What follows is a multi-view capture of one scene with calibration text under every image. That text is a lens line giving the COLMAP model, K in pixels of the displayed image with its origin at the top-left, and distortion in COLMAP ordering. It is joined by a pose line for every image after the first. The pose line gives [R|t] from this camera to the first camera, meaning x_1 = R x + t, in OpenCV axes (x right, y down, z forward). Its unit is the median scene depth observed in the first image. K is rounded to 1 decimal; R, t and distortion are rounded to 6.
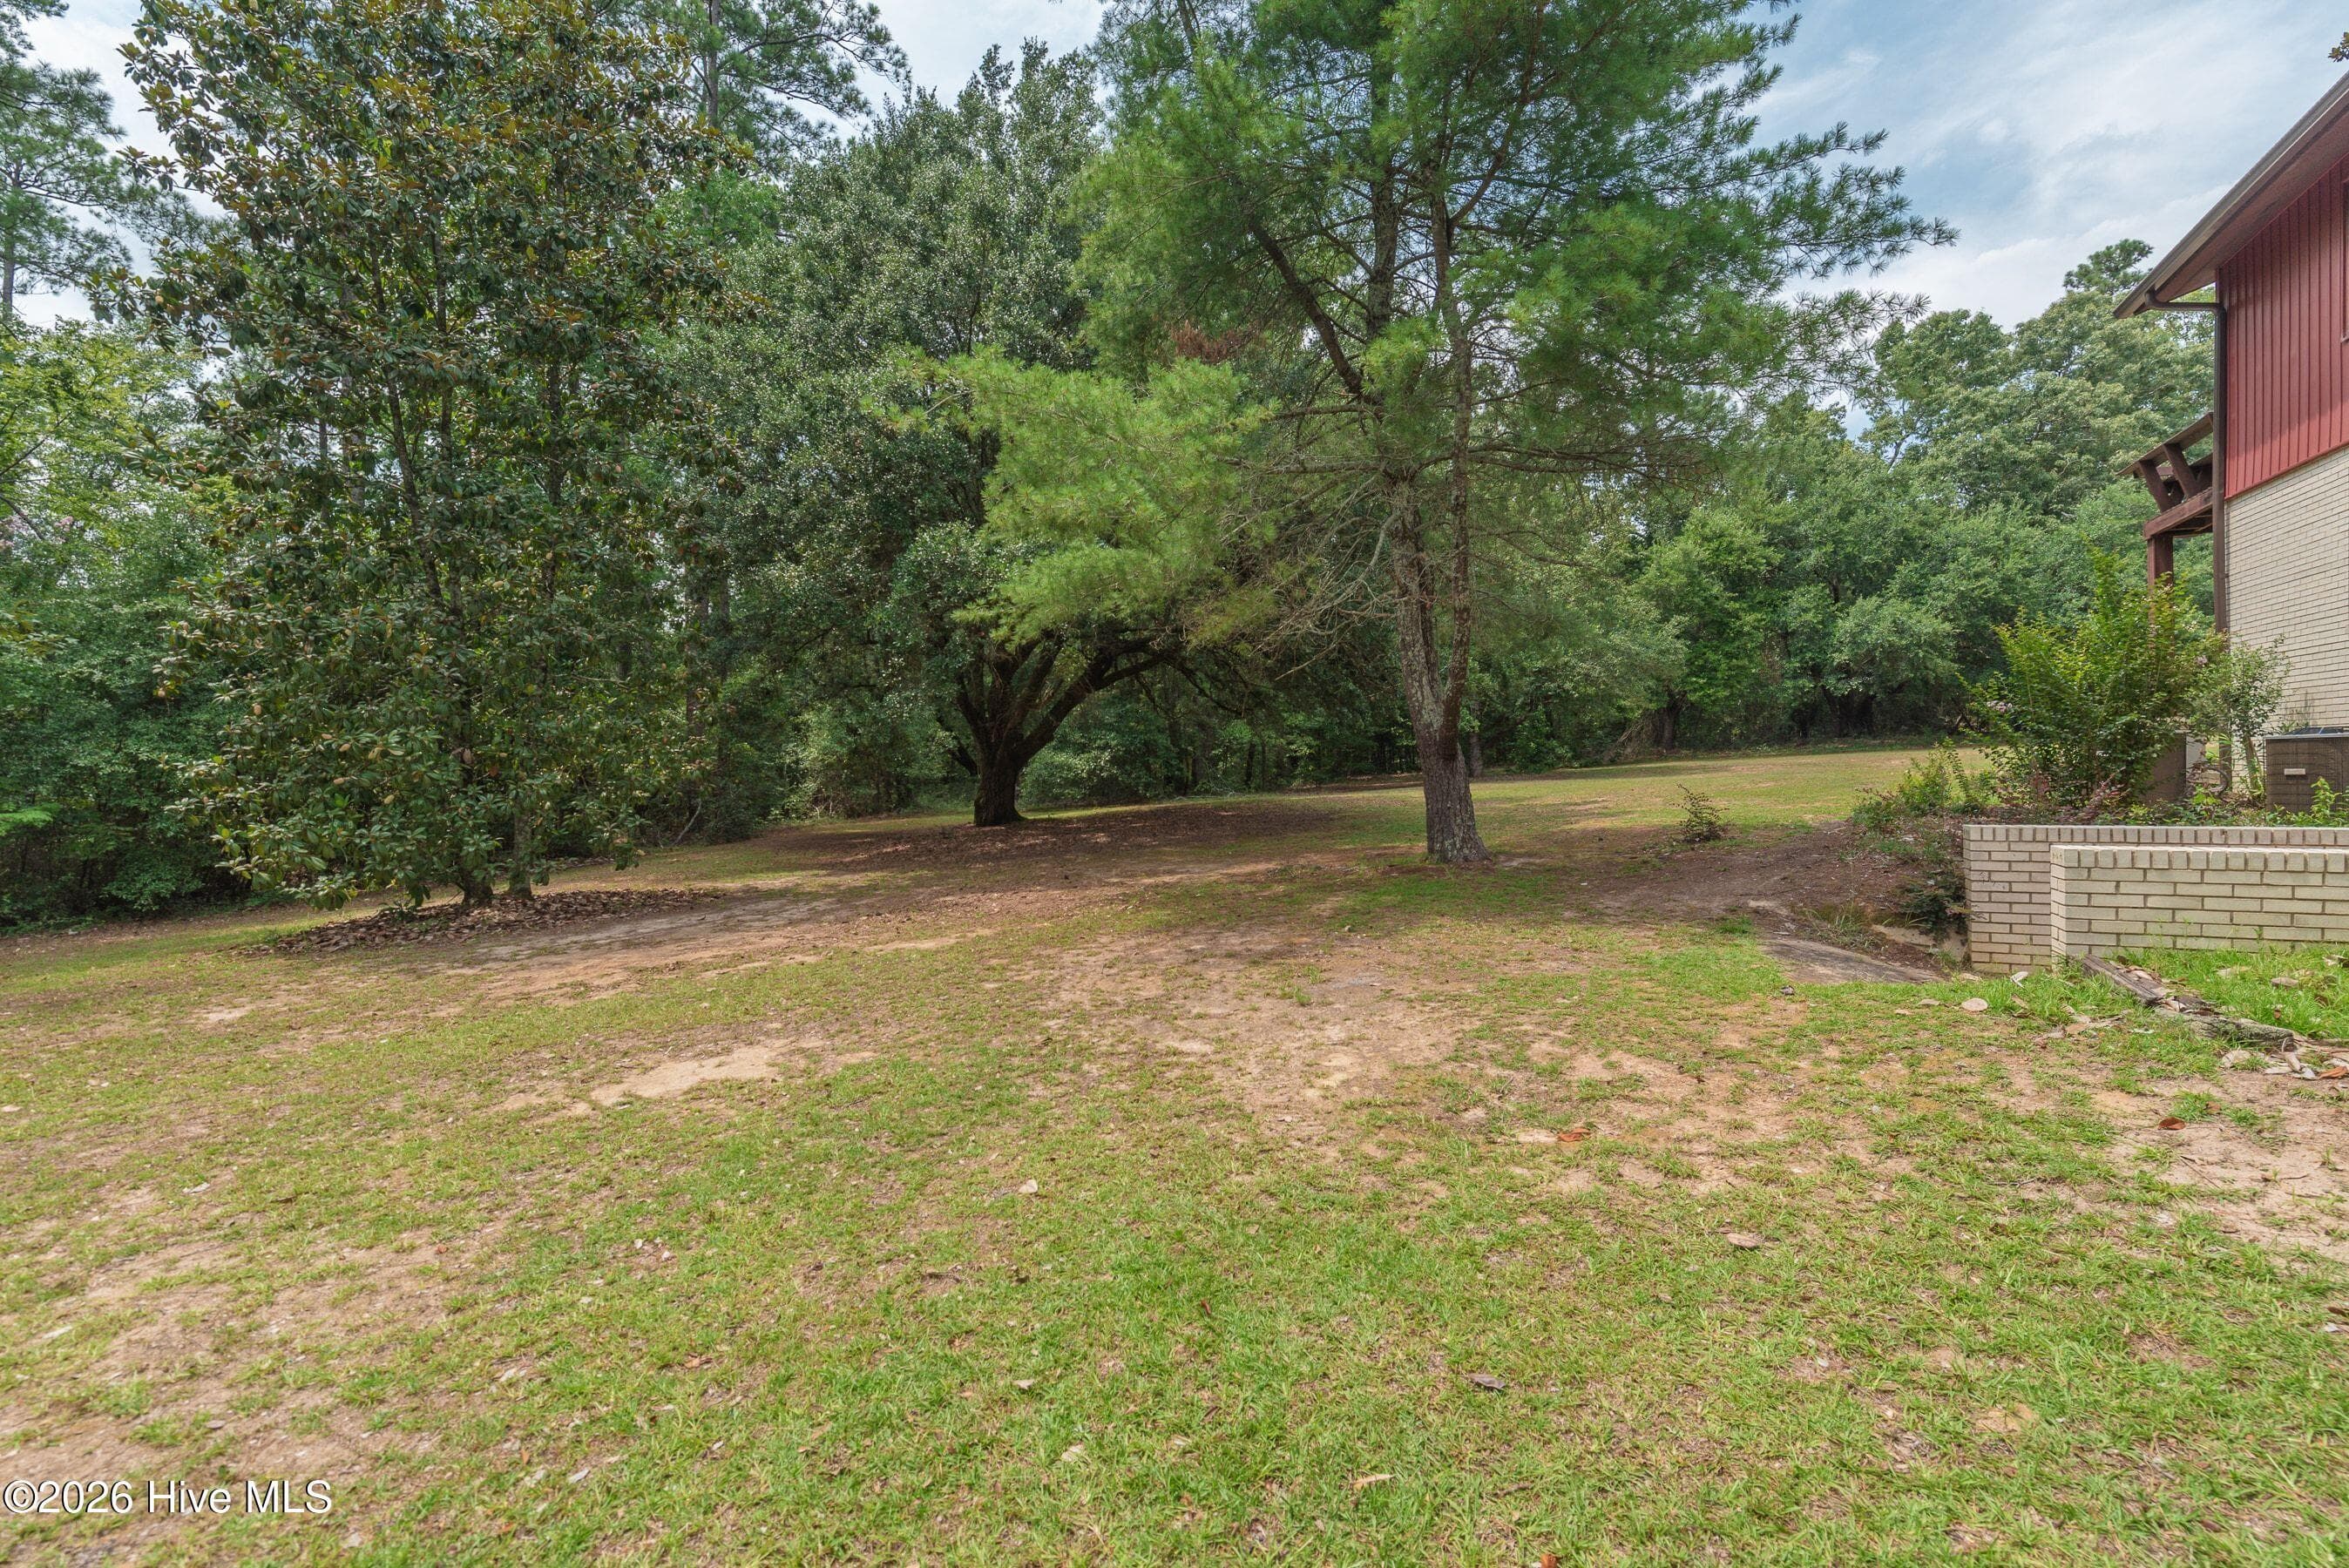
lens RADIAL K [[1009.0, 0, 1177.0], [0, 1009.0, 783.8], [0, 0, 1]] dist [0.004155, -0.000744]
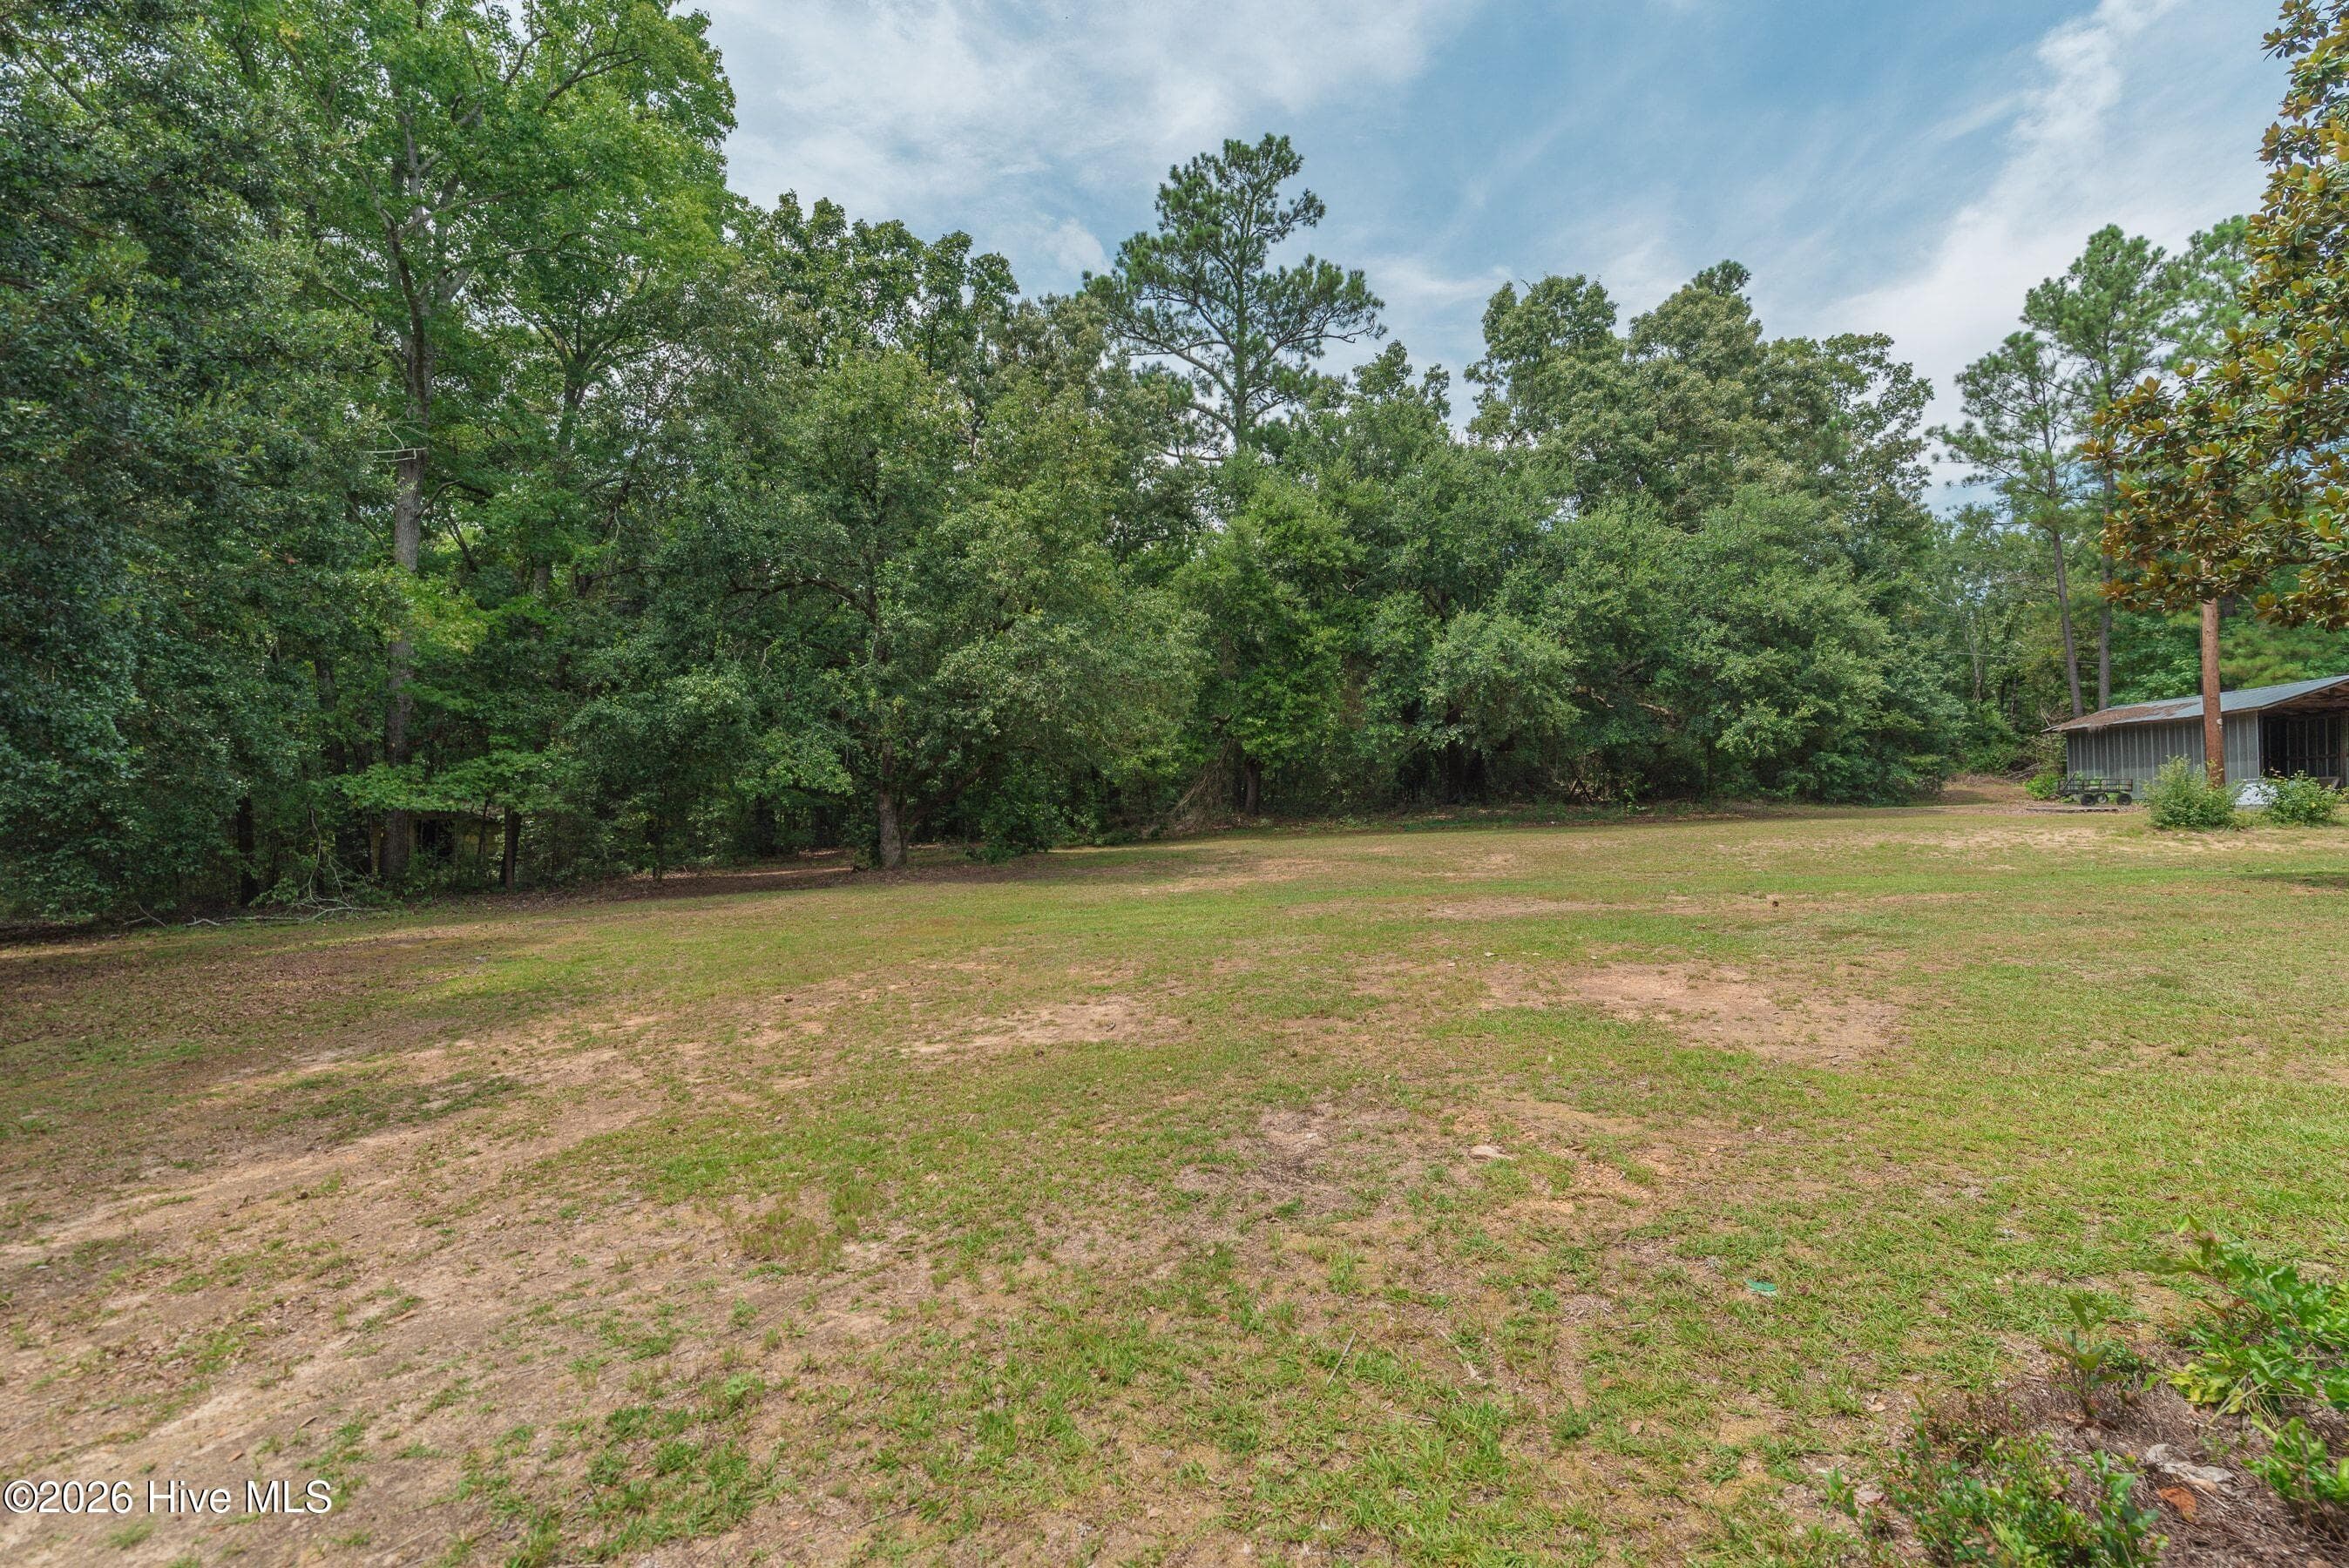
lens RADIAL K [[1009.0, 0, 1191.9], [0, 1009.0, 783.4], [0, 0, 1]] dist [0.004155, -0.000744]
pose [[0.956433, 0.020035, 0.291264, 0.286650], [-0.005242, 0.998660, -0.051482, -0.027135], [-0.291906, 0.047712, 0.955256, 0.378807]]
